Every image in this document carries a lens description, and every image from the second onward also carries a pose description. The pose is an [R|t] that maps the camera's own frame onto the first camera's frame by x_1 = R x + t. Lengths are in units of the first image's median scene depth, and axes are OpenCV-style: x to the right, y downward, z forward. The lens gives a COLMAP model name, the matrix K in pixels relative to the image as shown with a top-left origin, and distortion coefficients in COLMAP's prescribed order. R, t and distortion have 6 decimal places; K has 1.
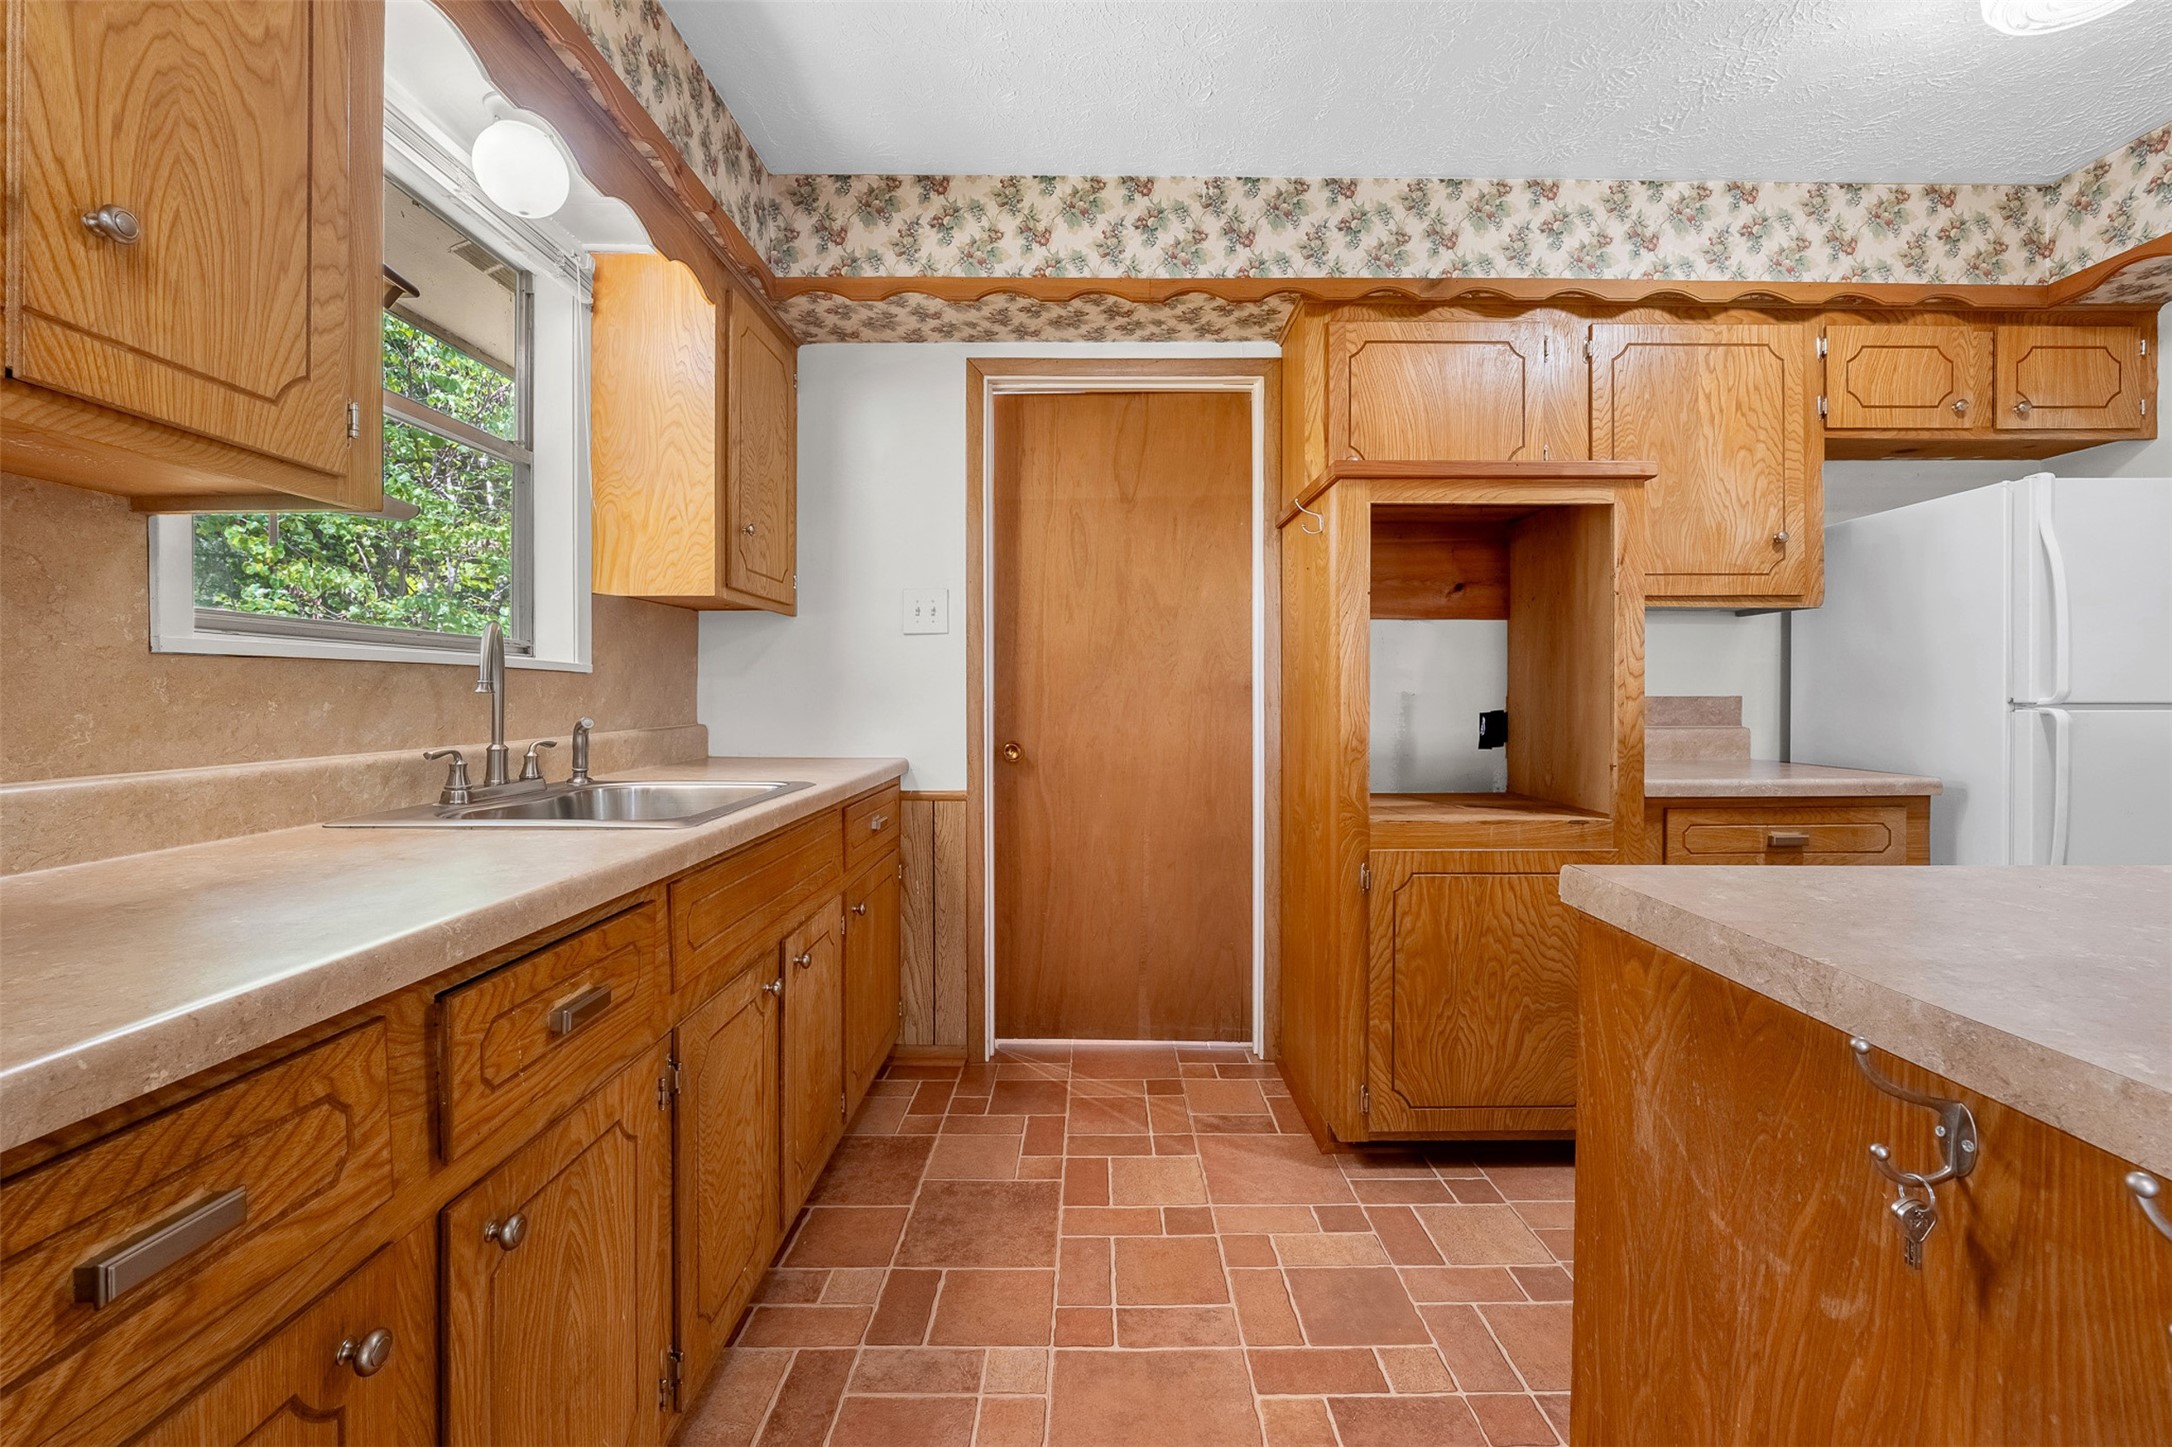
lens RADIAL K [[895.1, 0, 1088.4], [0, 895.1, 702.1], [0, 0, 1]] dist [-0.015937, 0.001184]
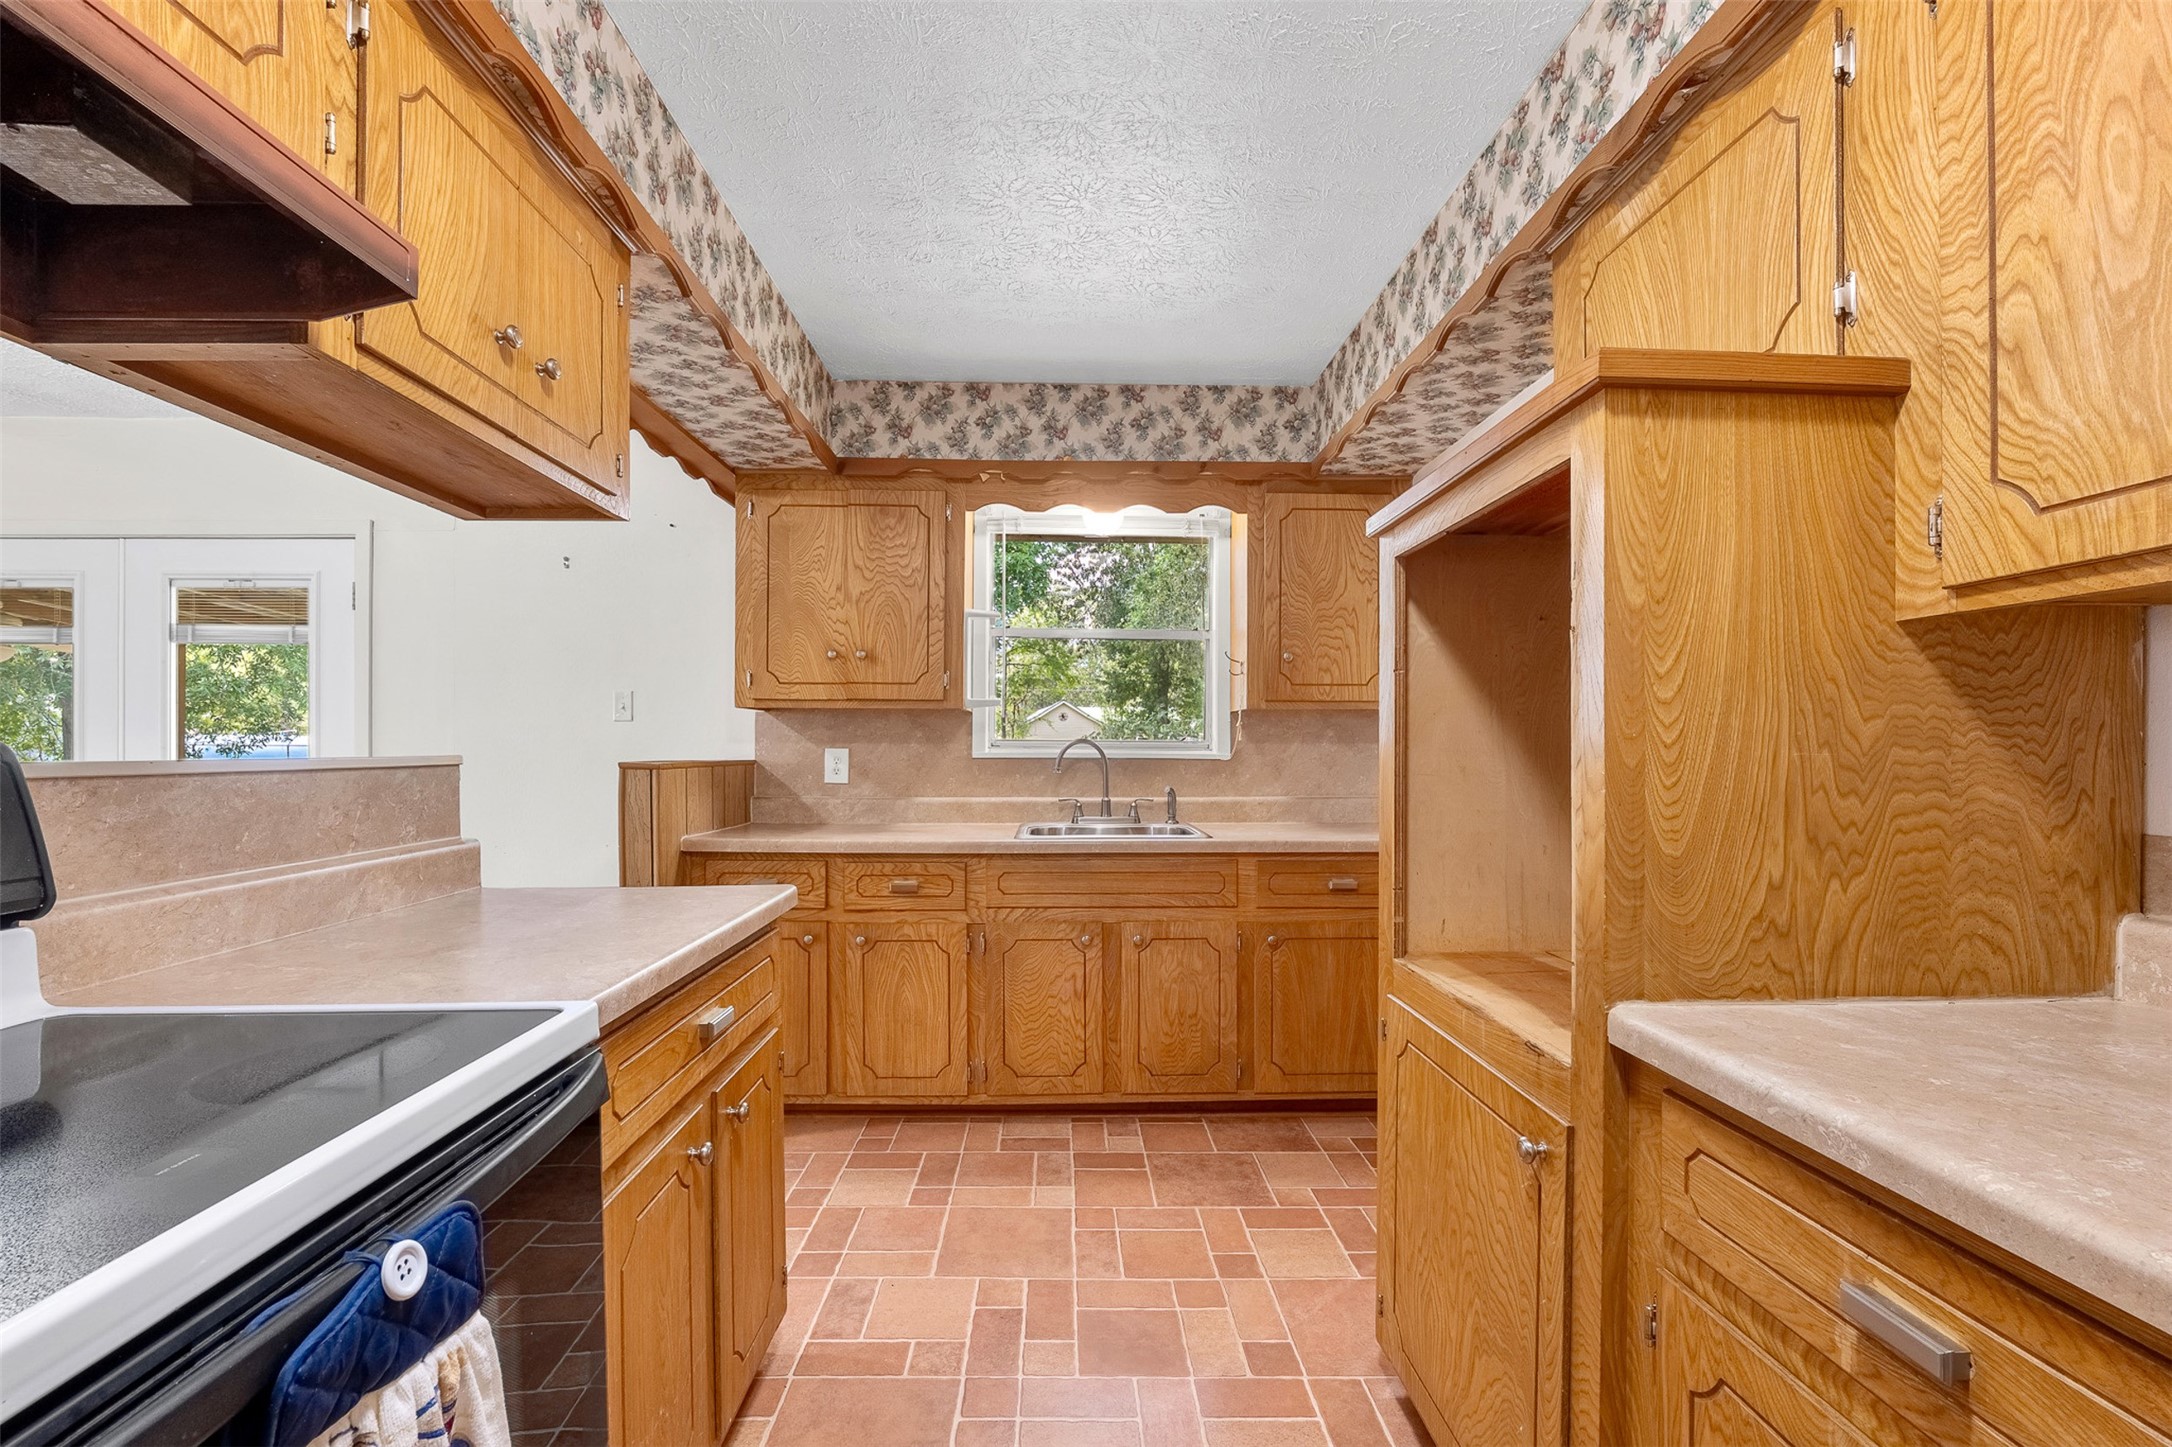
lens RADIAL K [[895.1, 0, 1082.6], [0, 895.1, 754.1], [0, 0, 1]] dist [-0.015937, 0.001184]
pose [[0.034186, 0.005322, -0.999401, 1.099637], [-0.011795, 0.999918, 0.004922, -0.048948], [0.999346, 0.011620, 0.034246, 0.697701]]
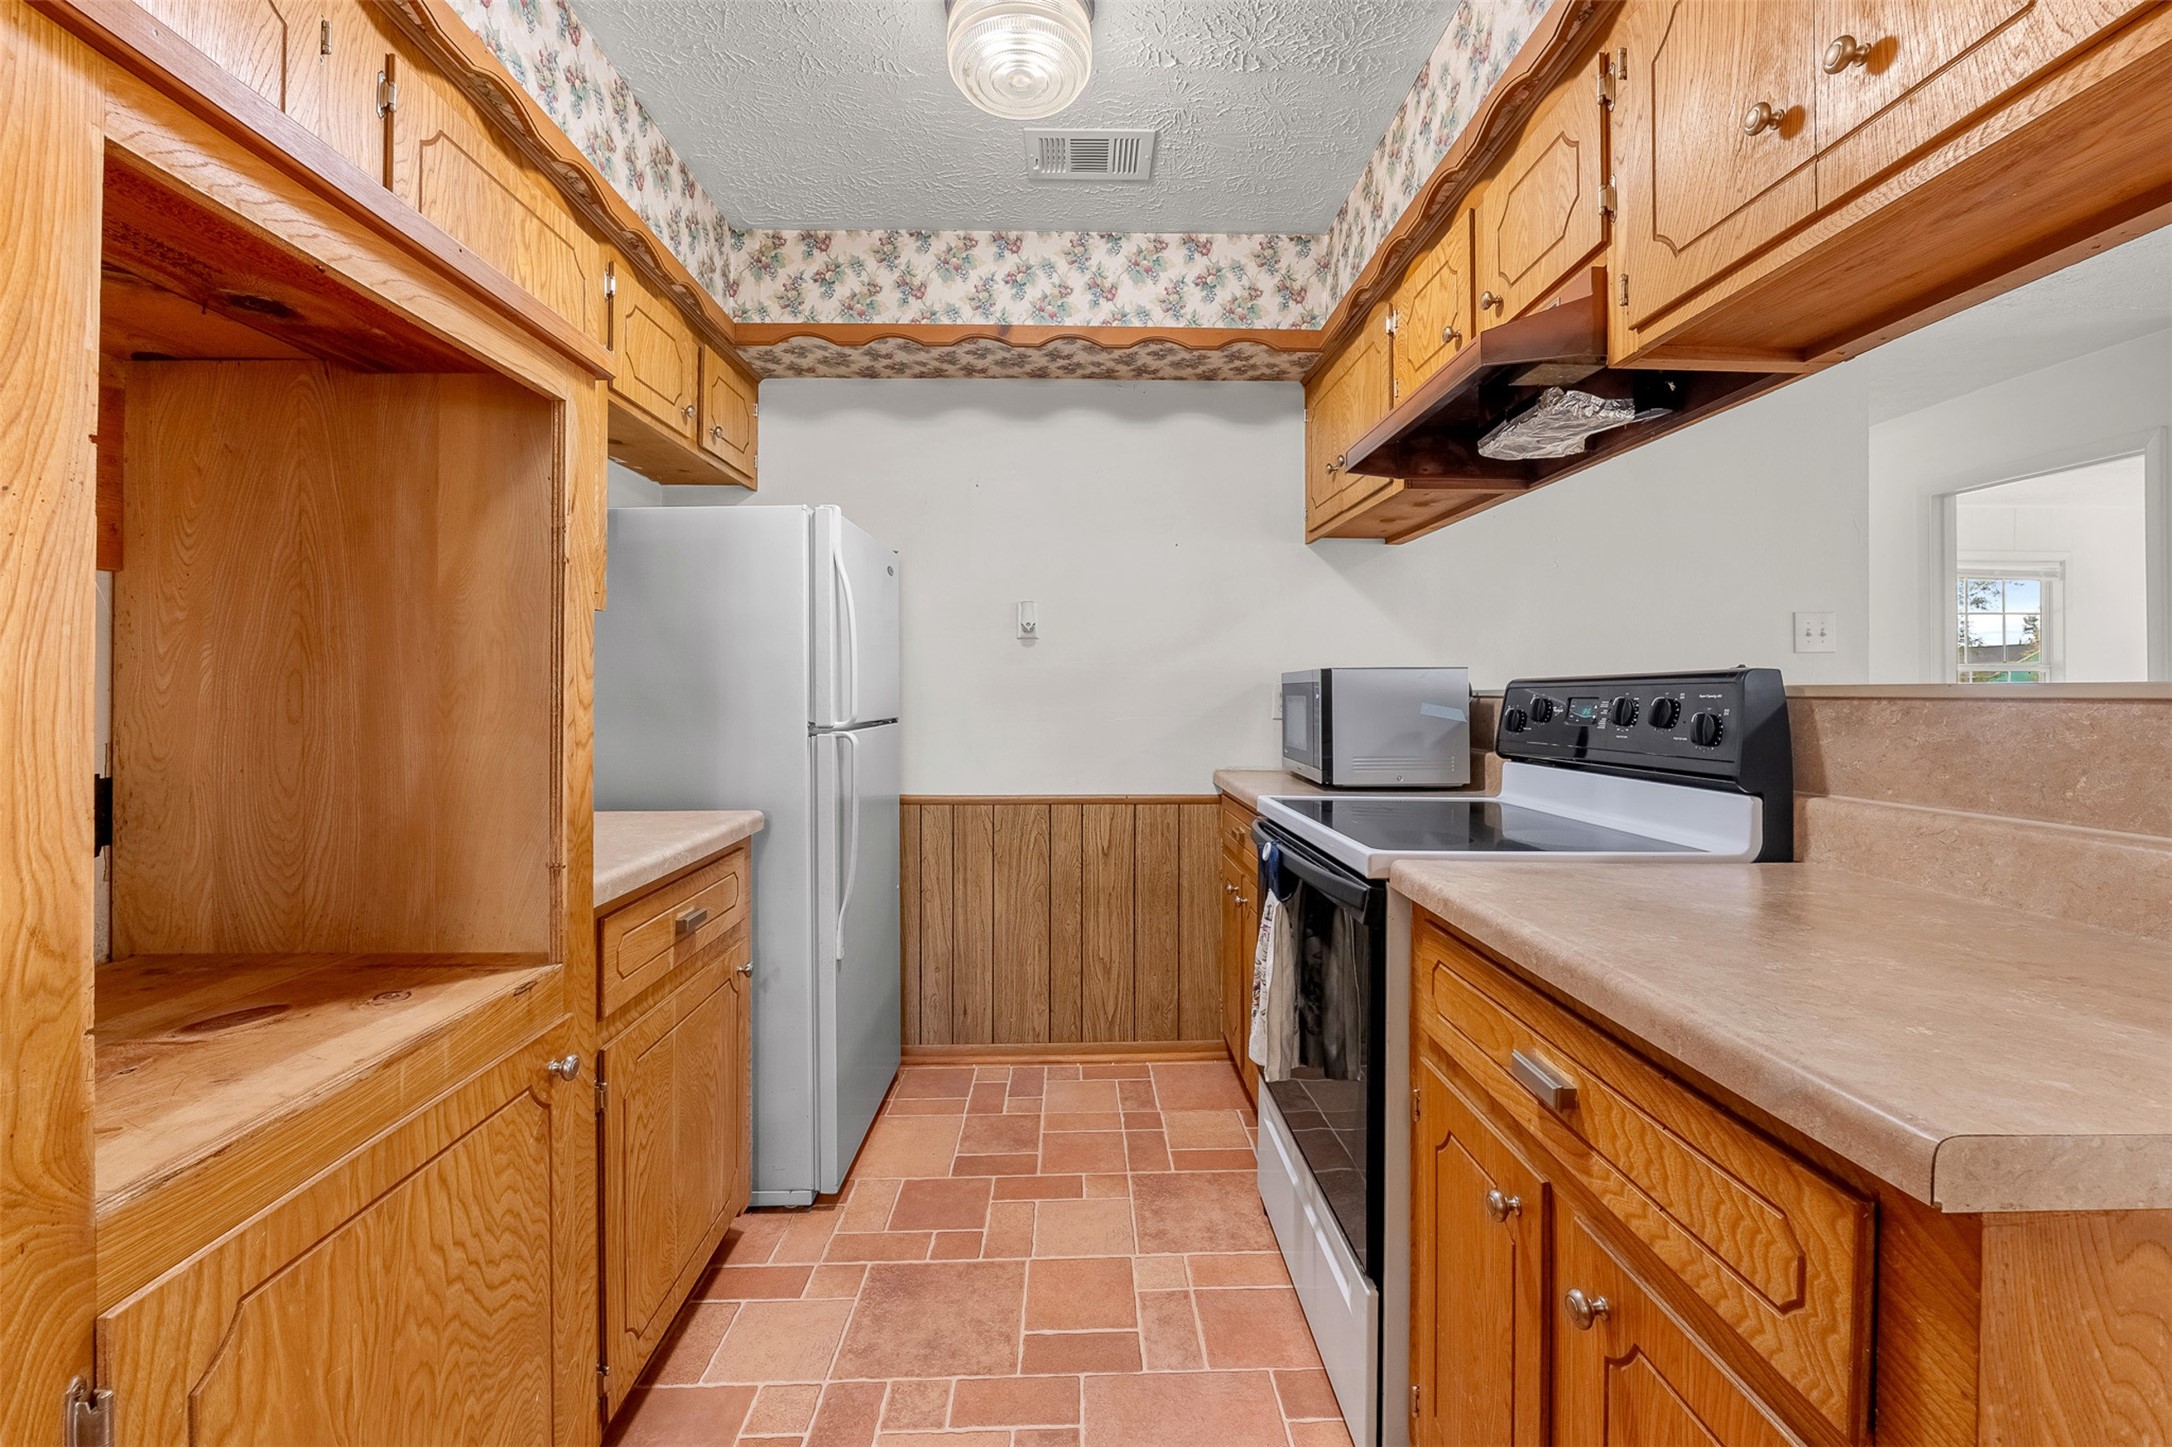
lens RADIAL K [[895.1, 0, 1092.5], [0, 895.1, 688.3], [0, 0, 1]] dist [-0.015937, 0.001184]
pose [[-0.027723, 0.002352, 0.999613, 0.019507], [0.009578, 0.999952, -0.002087, -0.036537], [-0.999570, 0.009516, -0.027744, 0.681940]]
